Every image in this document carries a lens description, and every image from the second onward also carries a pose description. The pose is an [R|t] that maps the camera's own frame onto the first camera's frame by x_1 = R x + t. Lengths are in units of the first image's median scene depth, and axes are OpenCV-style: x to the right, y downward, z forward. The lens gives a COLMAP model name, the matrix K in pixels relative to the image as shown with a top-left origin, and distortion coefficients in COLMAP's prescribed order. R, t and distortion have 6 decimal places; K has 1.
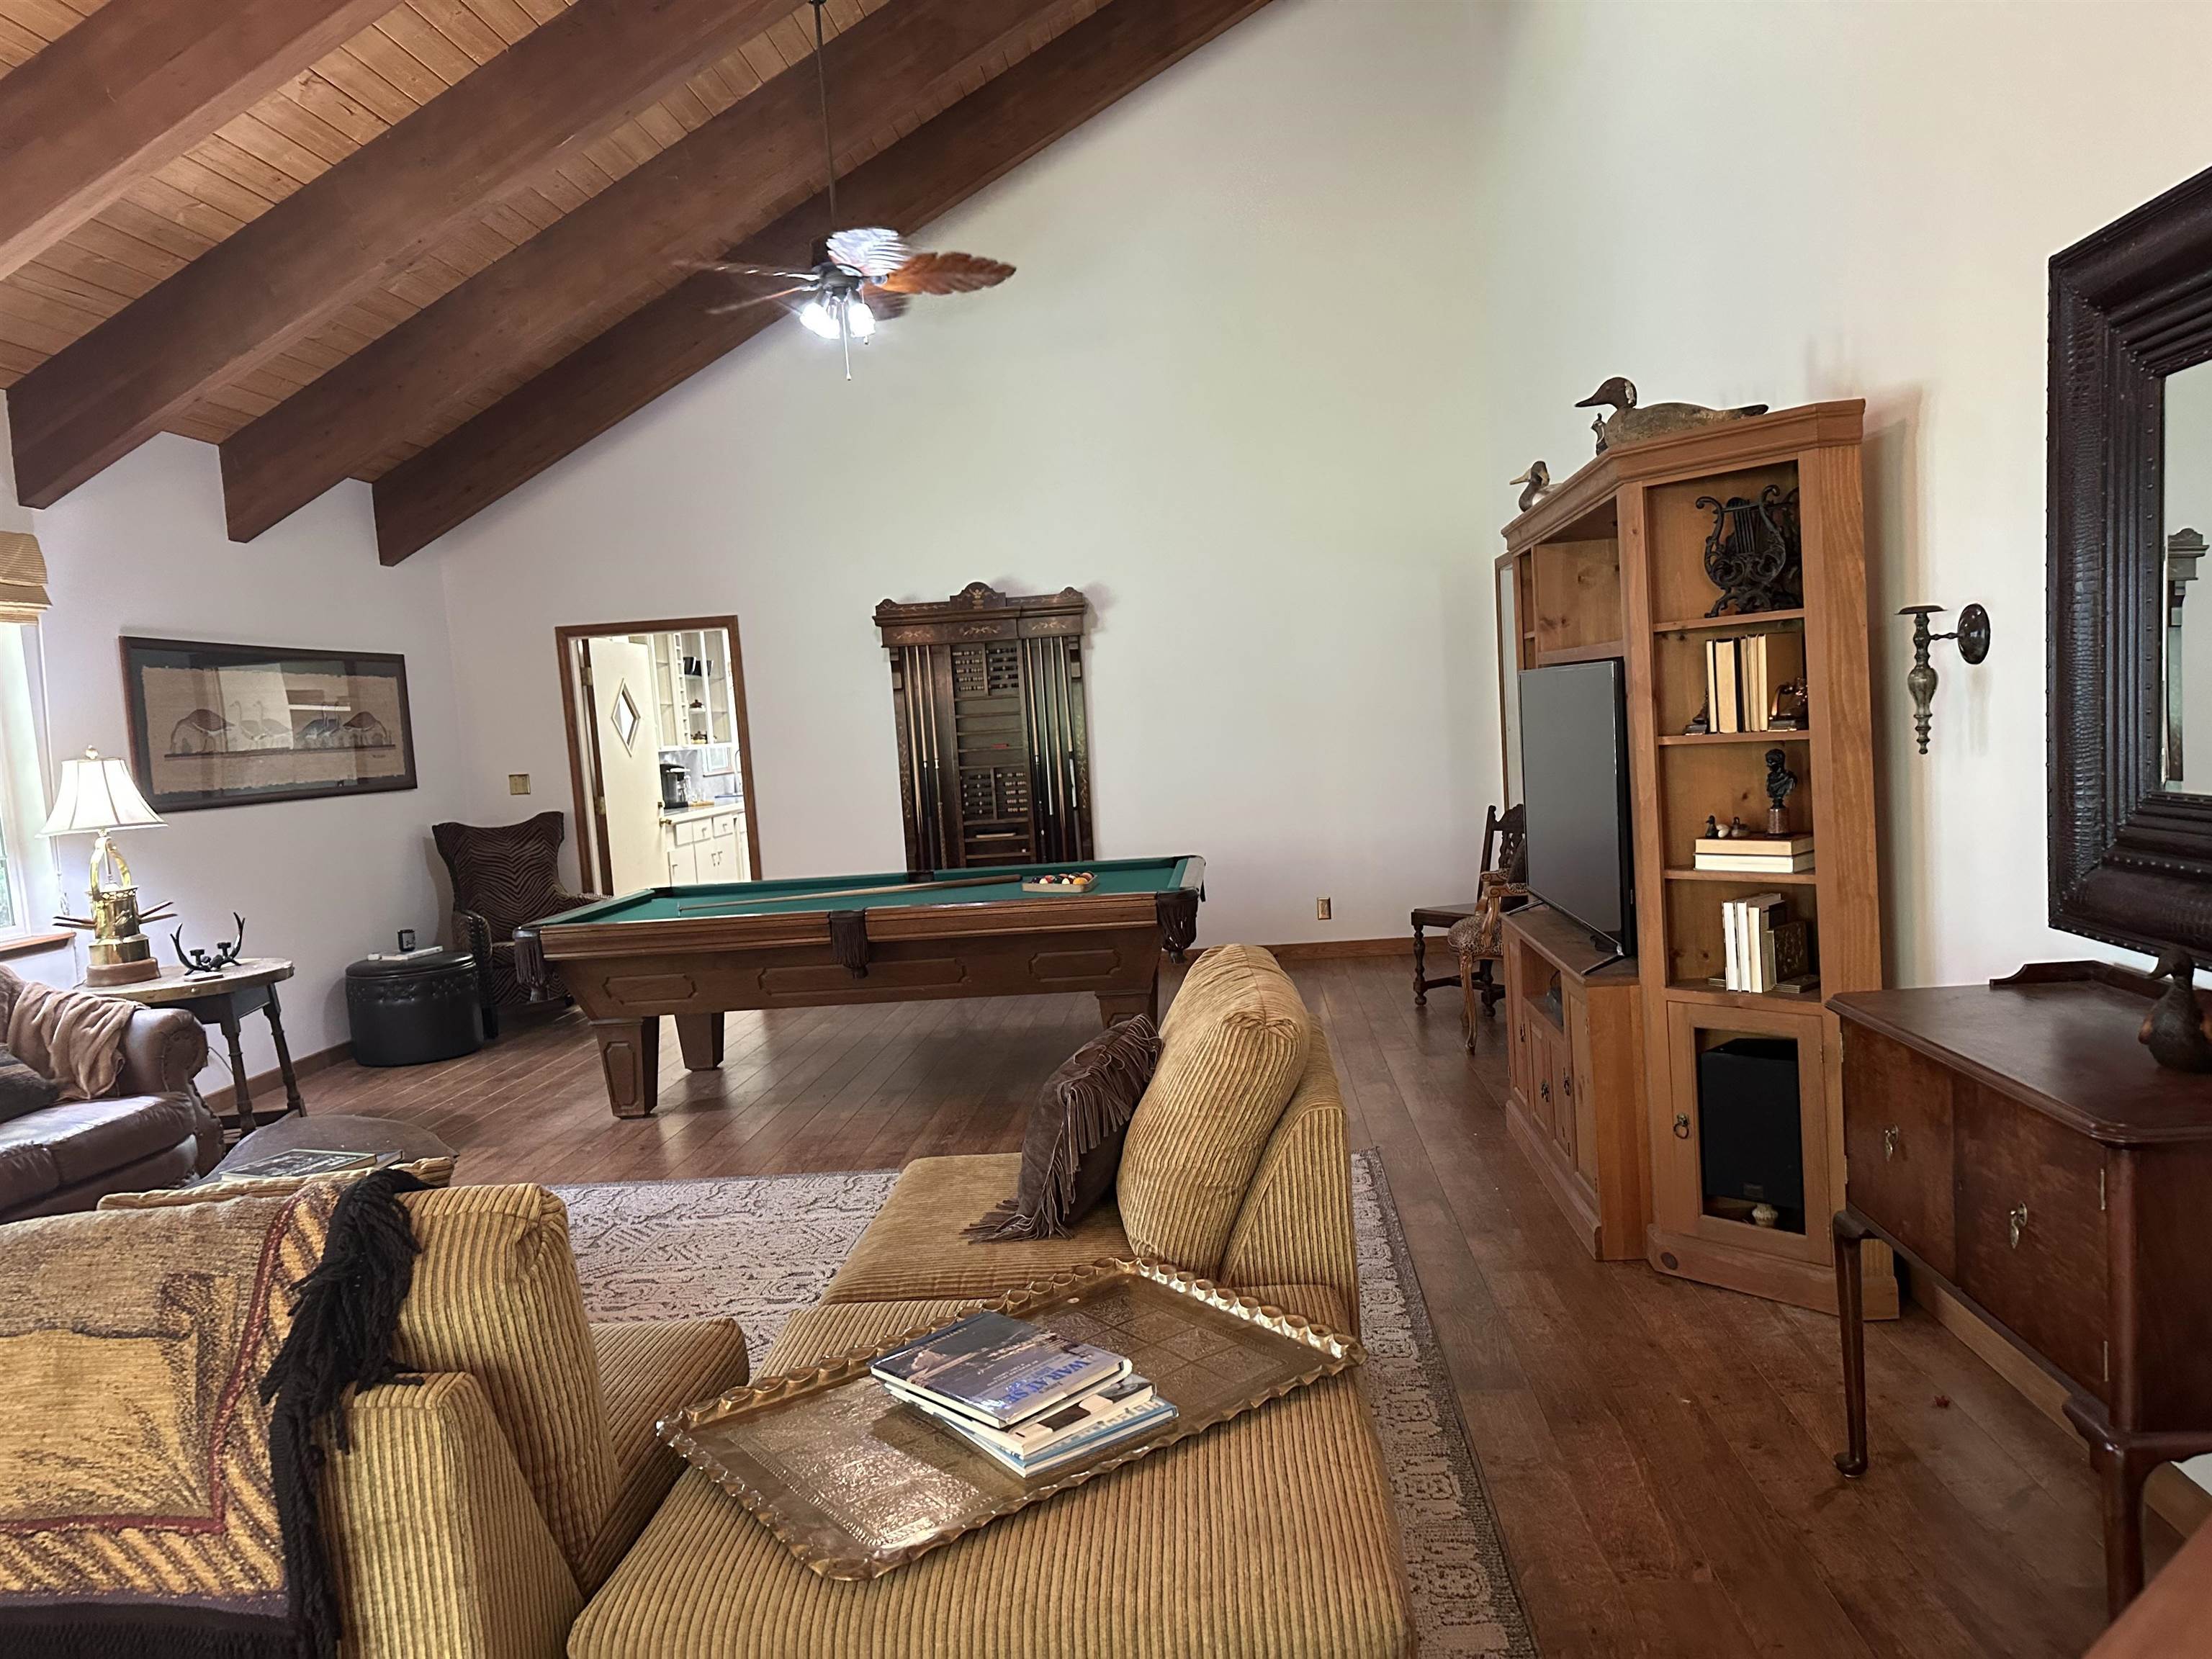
lens RADIAL K [[1514.4, 0, 1106.0], [0, 1514.4, 829.5], [0, 0, 1]] dist [0.063953, -0.002752]
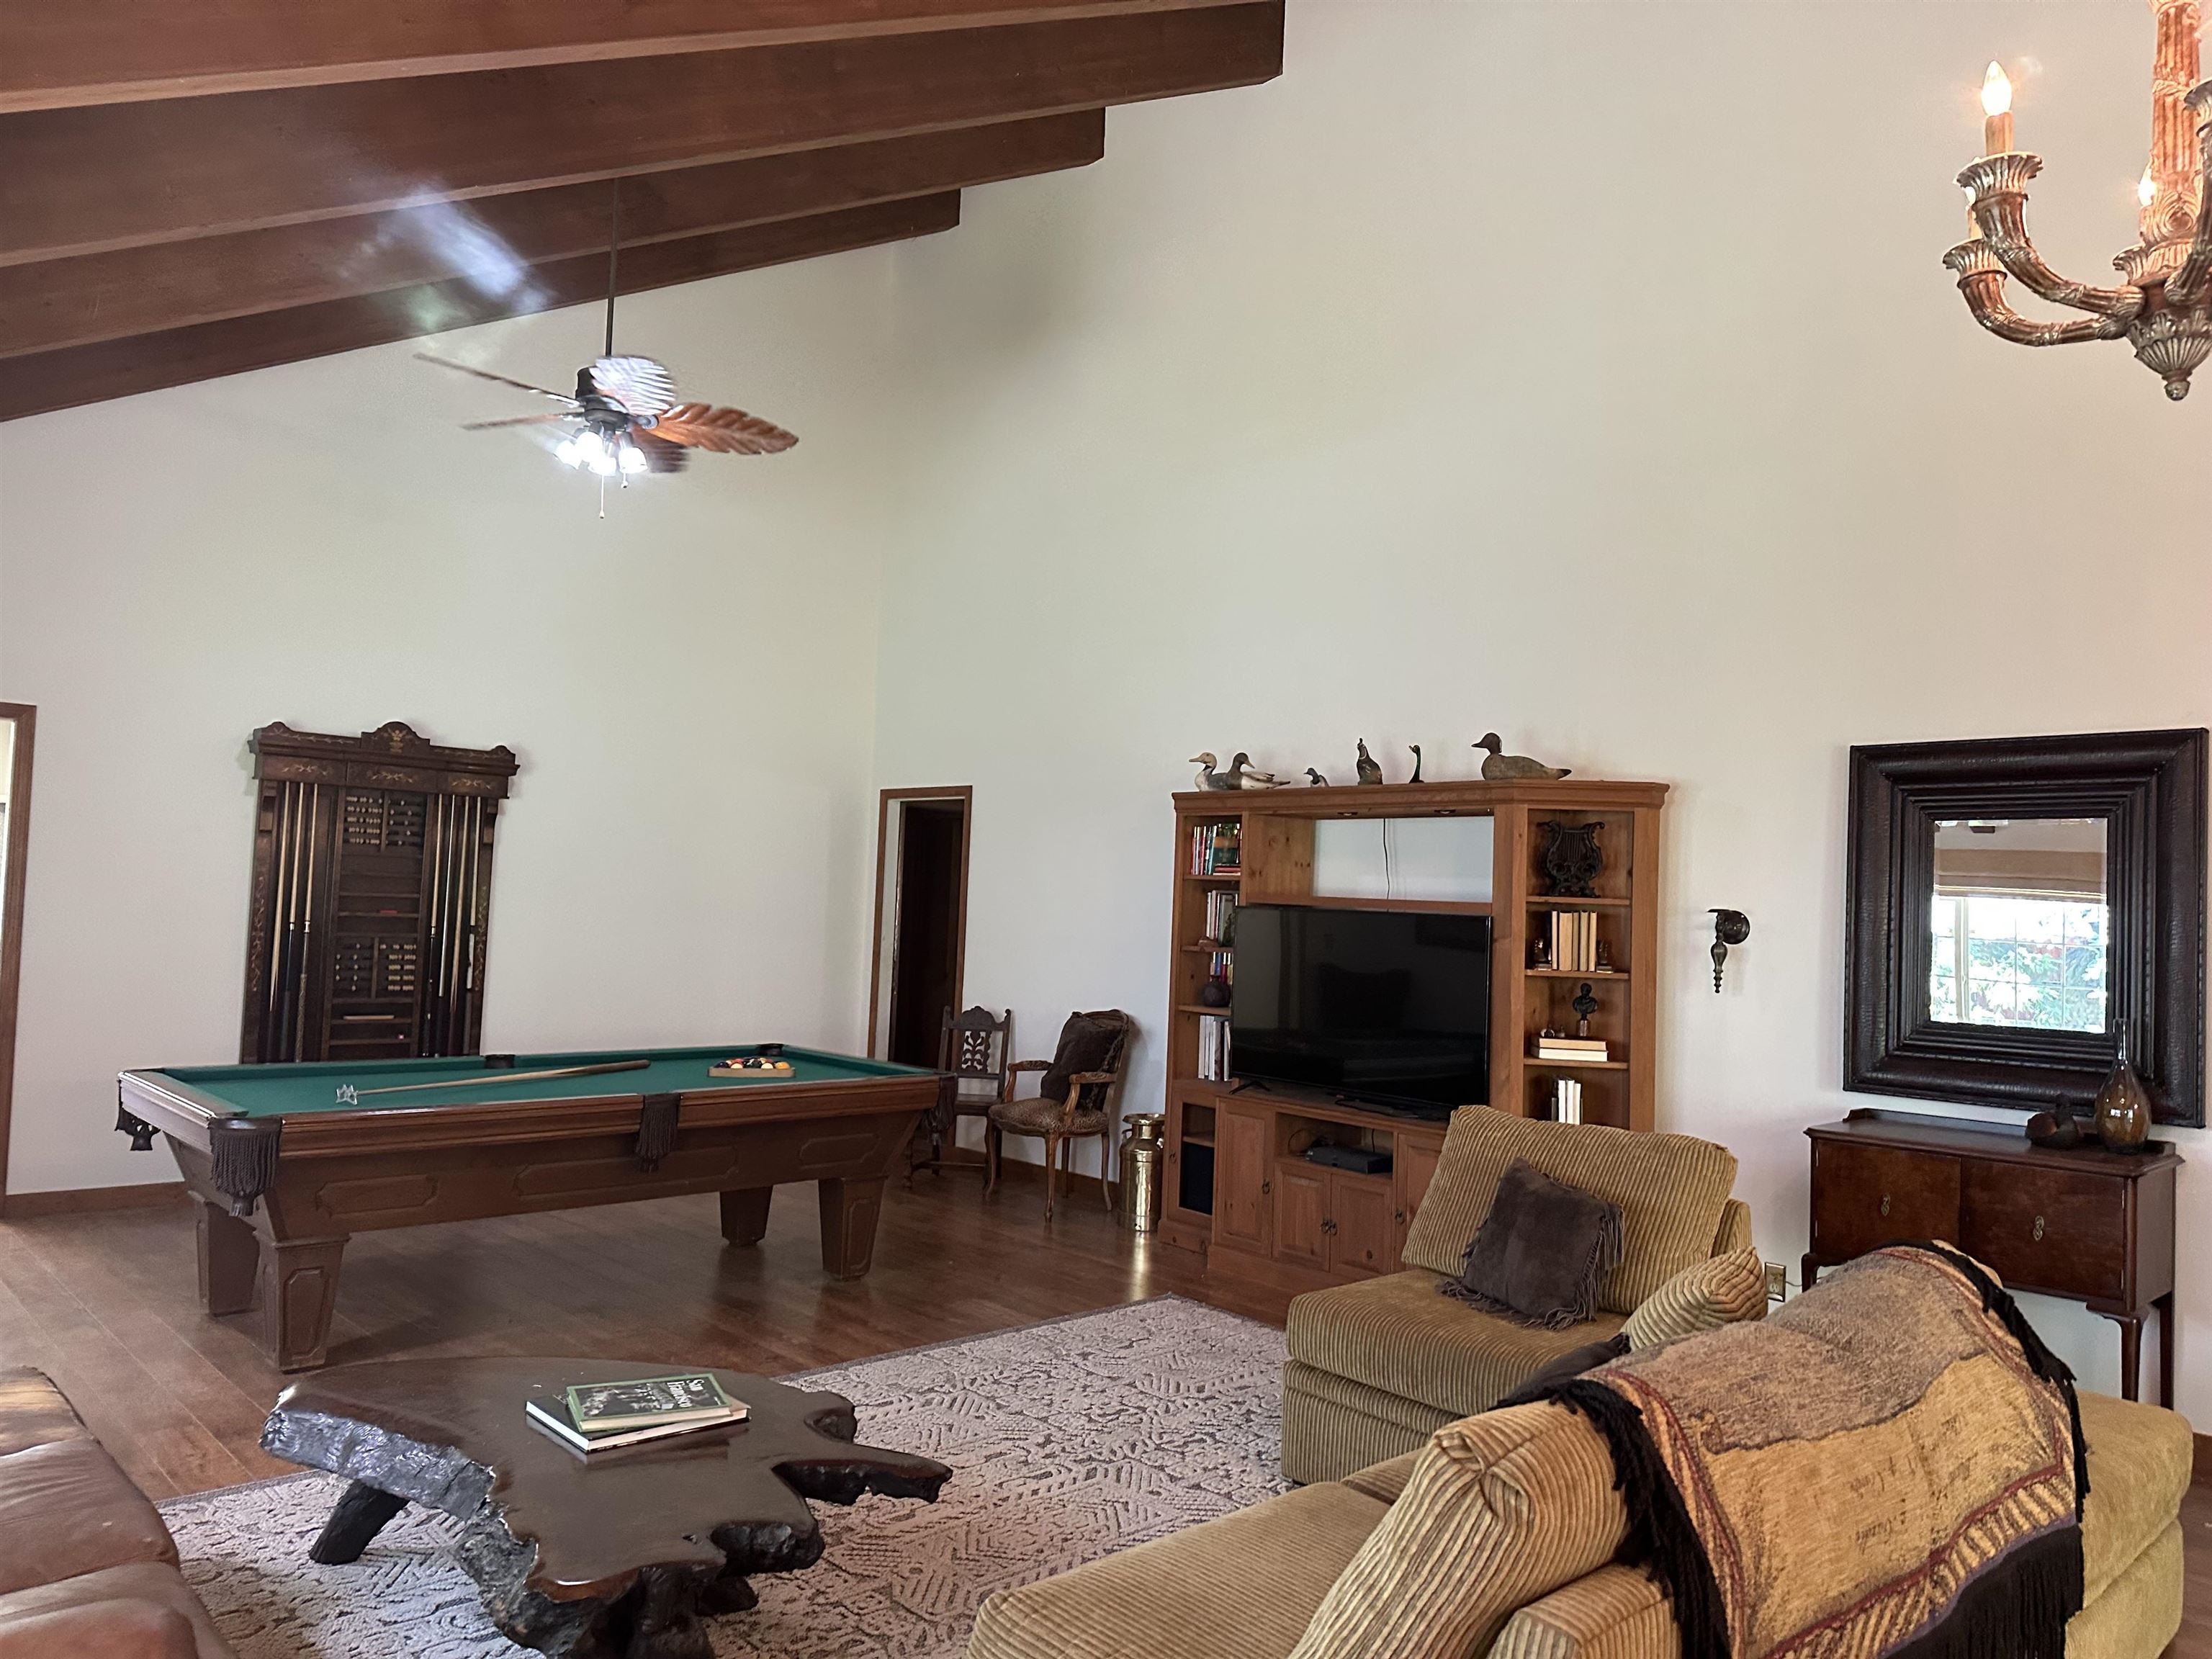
lens RADIAL K [[1514.4, 0, 1106.0], [0, 1514.4, 829.5], [0, 0, 1]] dist [0.063953, -0.002752]
pose [[0.669139, 0.133020, 0.731135, -0.619790], [-0.029591, 0.987838, -0.152642, 0.026945], [-0.742547, 0.080504, 0.664938, 0.170548]]
